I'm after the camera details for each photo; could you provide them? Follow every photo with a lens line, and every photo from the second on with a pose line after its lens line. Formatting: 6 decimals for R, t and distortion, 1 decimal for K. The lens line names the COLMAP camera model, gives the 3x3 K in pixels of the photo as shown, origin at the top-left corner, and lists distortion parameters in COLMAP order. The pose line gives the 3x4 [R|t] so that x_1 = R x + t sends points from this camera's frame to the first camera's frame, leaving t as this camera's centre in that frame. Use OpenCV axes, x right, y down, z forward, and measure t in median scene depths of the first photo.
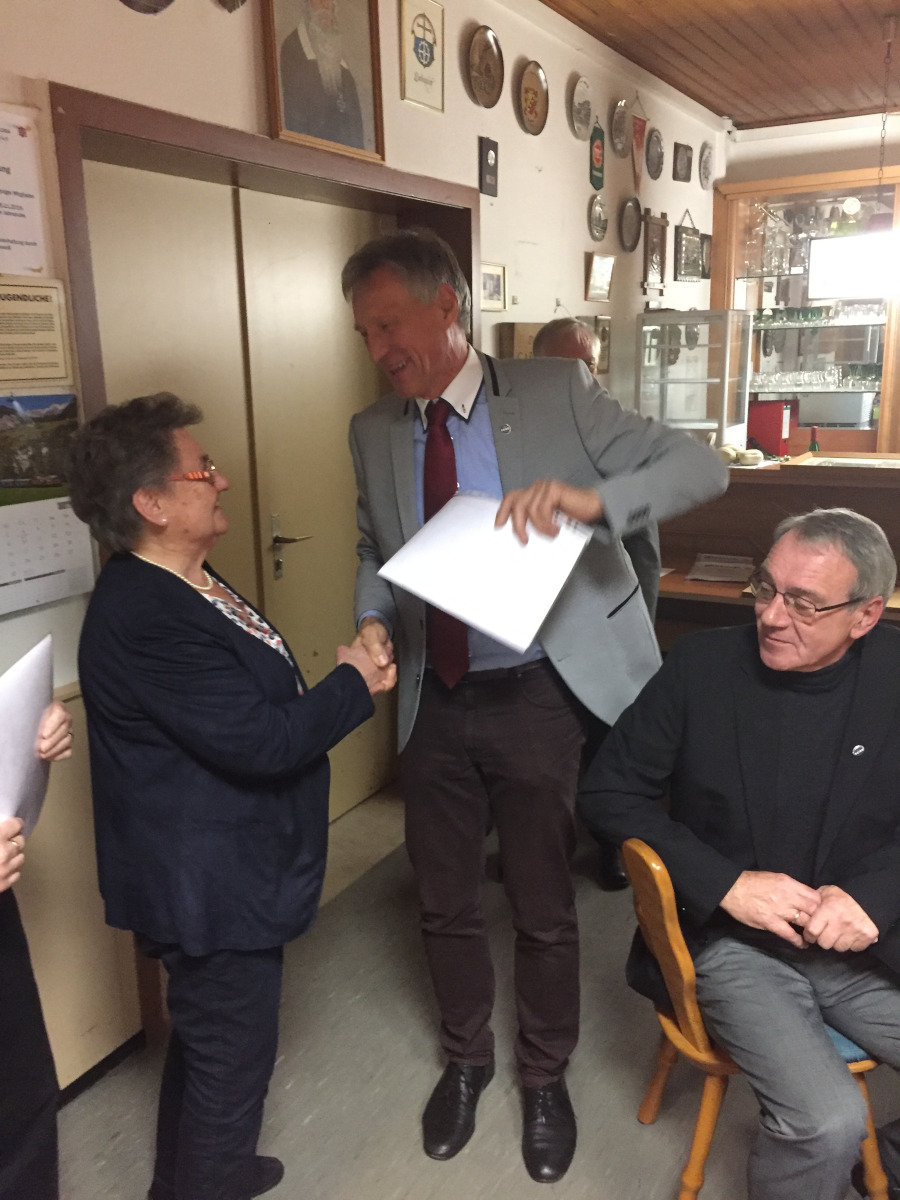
lens RADIAL K [[1027.6, 0, 446.7], [0, 1027.6, 594.6], [0, 0, 1]] dist [0.081919, -0.114807]
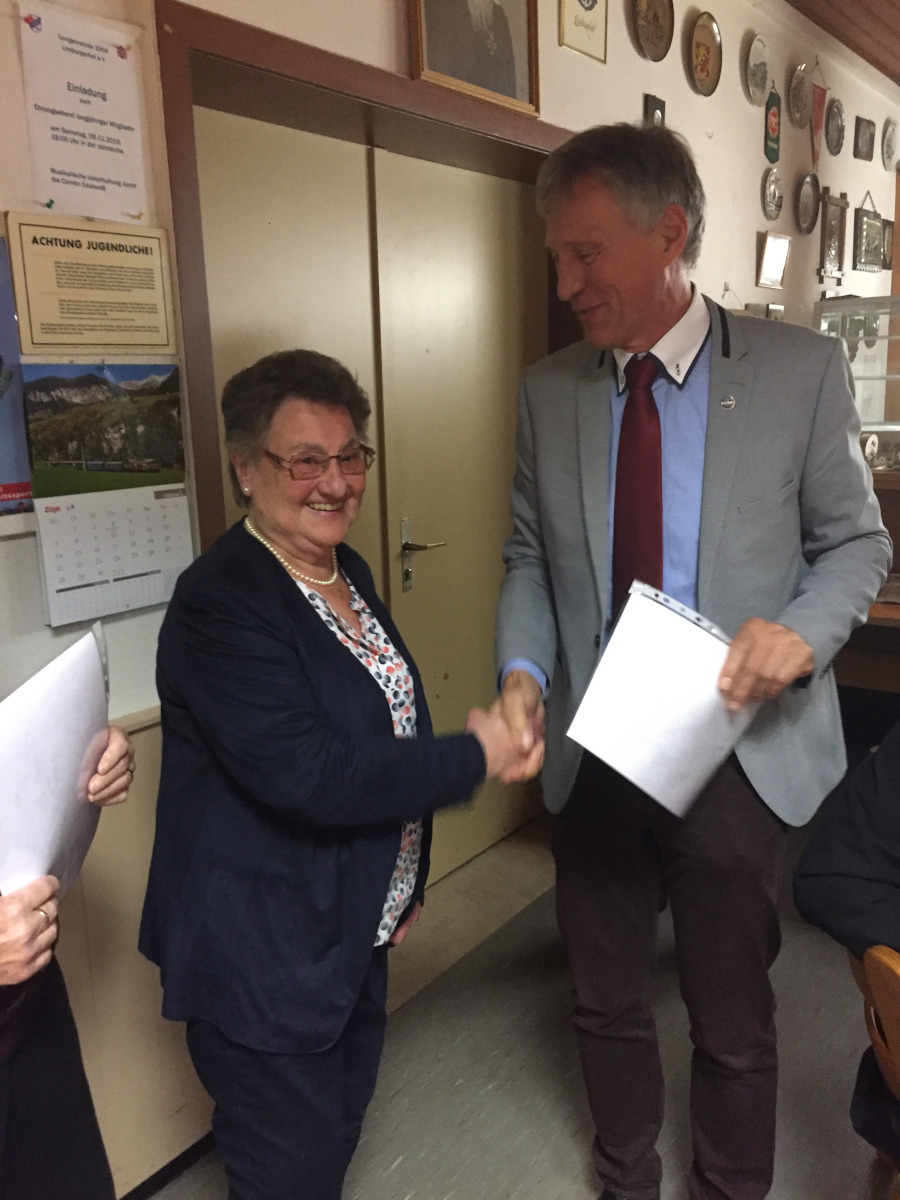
lens RADIAL K [[1030.1, 0, 450.9], [0, 1030.1, 592.7], [0, 0, 1]] dist [0.068599, -0.088735]
pose [[0.992613, 0.018432, -0.119919, -0.019453], [-0.021334, 0.999509, -0.022958, 0.006029], [0.119437, 0.025346, 0.992518, 0.123472]]
